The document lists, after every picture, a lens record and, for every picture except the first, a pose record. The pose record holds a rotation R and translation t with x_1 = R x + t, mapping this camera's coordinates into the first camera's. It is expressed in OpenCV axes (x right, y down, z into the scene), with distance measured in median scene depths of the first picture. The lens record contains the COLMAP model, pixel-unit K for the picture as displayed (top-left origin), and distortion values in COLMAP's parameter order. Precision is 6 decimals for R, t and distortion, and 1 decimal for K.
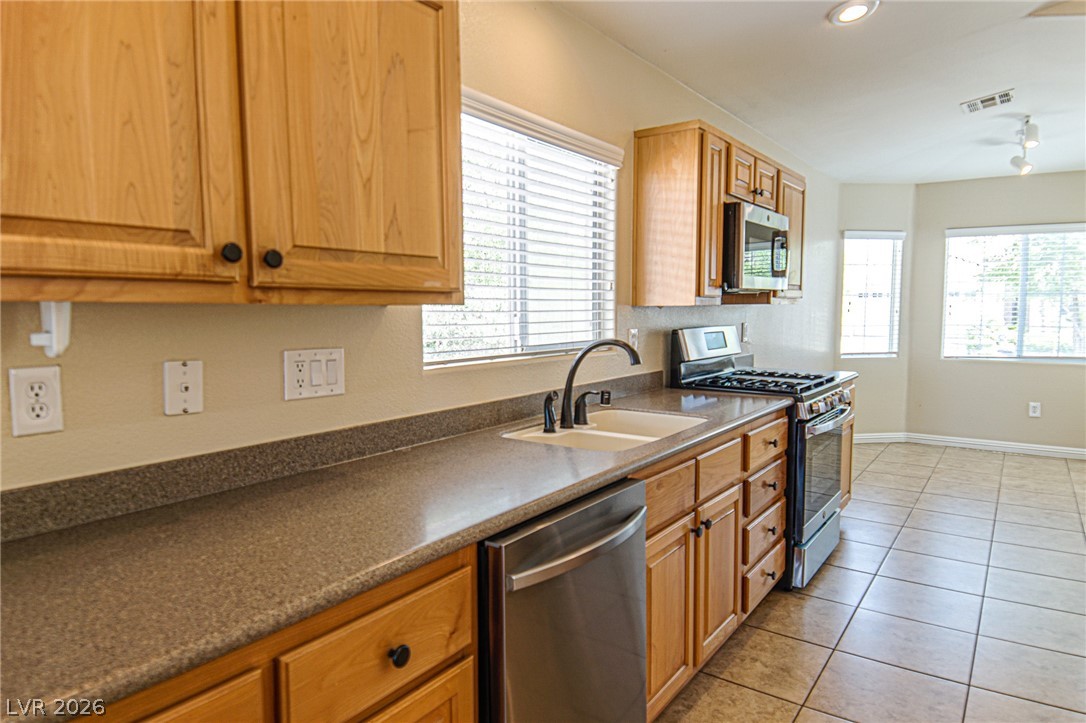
lens RADIAL K [[671.3, 0, 538.9], [0, 671.3, 358.3], [0, 0, 1]] dist [0.099468, -0.123698]
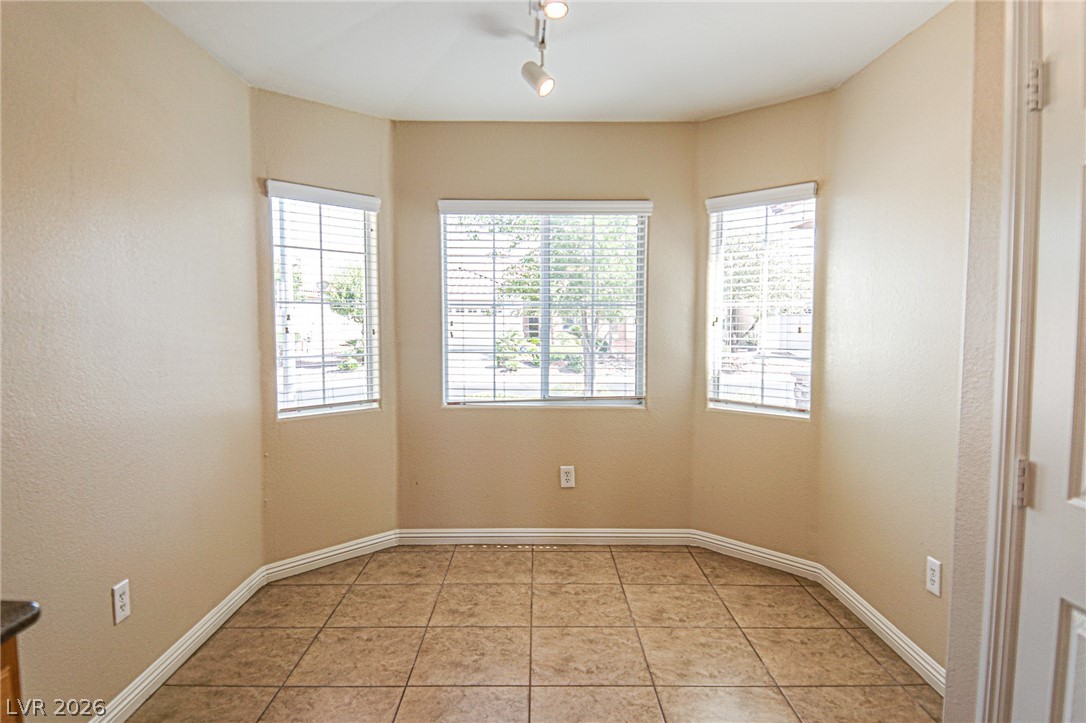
lens RADIAL K [[647.9, 0, 538.3], [0, 647.9, 358.3], [0, 0, 1]] dist [0.096707, -0.117777]
pose [[0.815588, -0.032465, 0.577721, 0.672068], [0.042694, 0.999080, -0.004130, -0.080180], [-0.577055, 0.028034, 0.816224, 0.981435]]
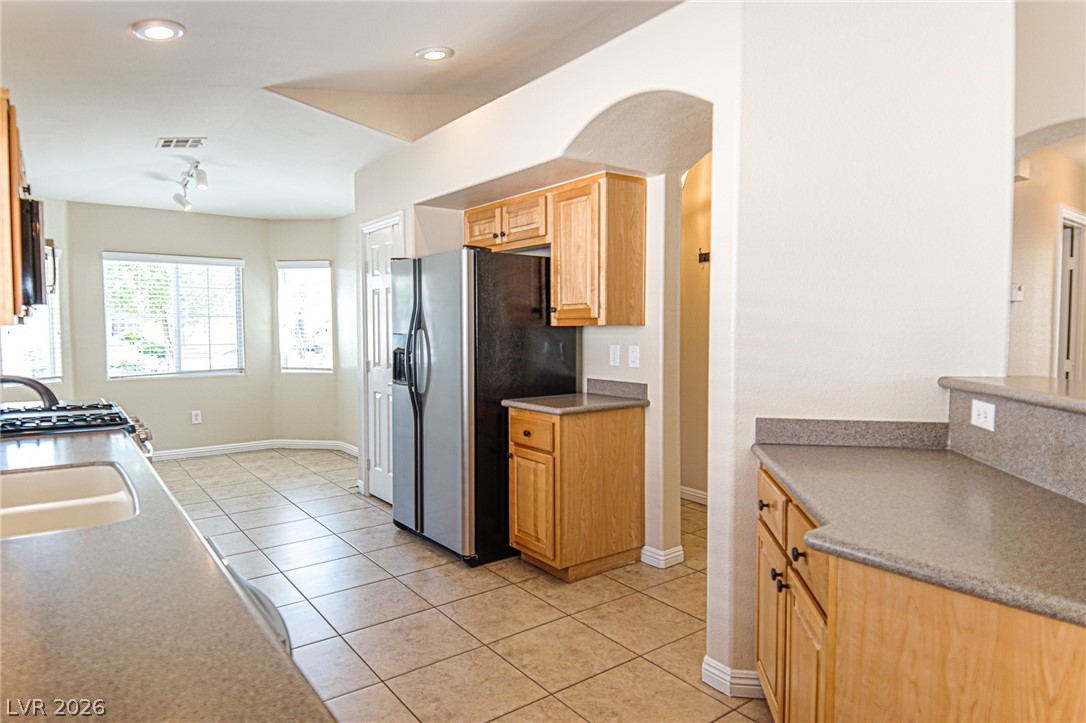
lens RADIAL K [[647.9, 0, 538.3], [0, 647.9, 358.3], [0, 0, 1]] dist [0.096707, -0.117777]
pose [[0.312775, -0.047003, 0.948664, -0.283409], [0.074353, 0.996922, 0.024880, -0.016626], [-0.946913, 0.062754, 0.315307, 0.200483]]
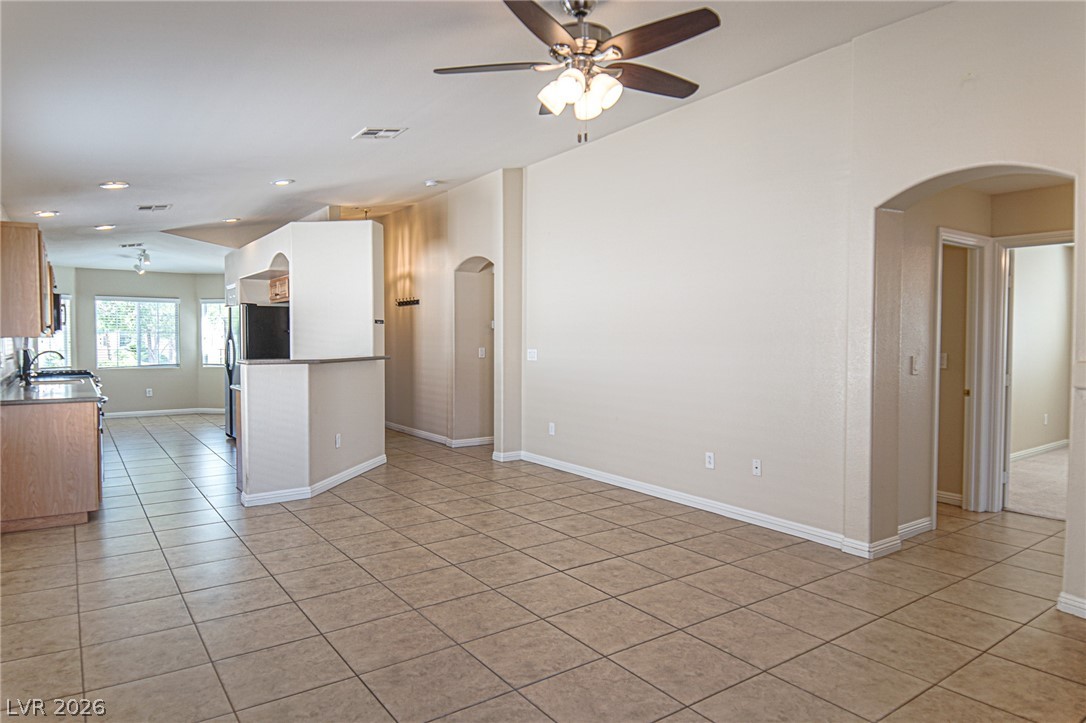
lens RADIAL K [[647.9, 0, 538.3], [0, 647.9, 358.3], [0, 0, 1]] dist [0.096707, -0.117777]
pose [[0.329896, -0.026319, 0.943650, -1.345174], [0.070955, 0.997475, 0.003015, 0.103103], [-0.941347, 0.065962, 0.330930, -1.321526]]
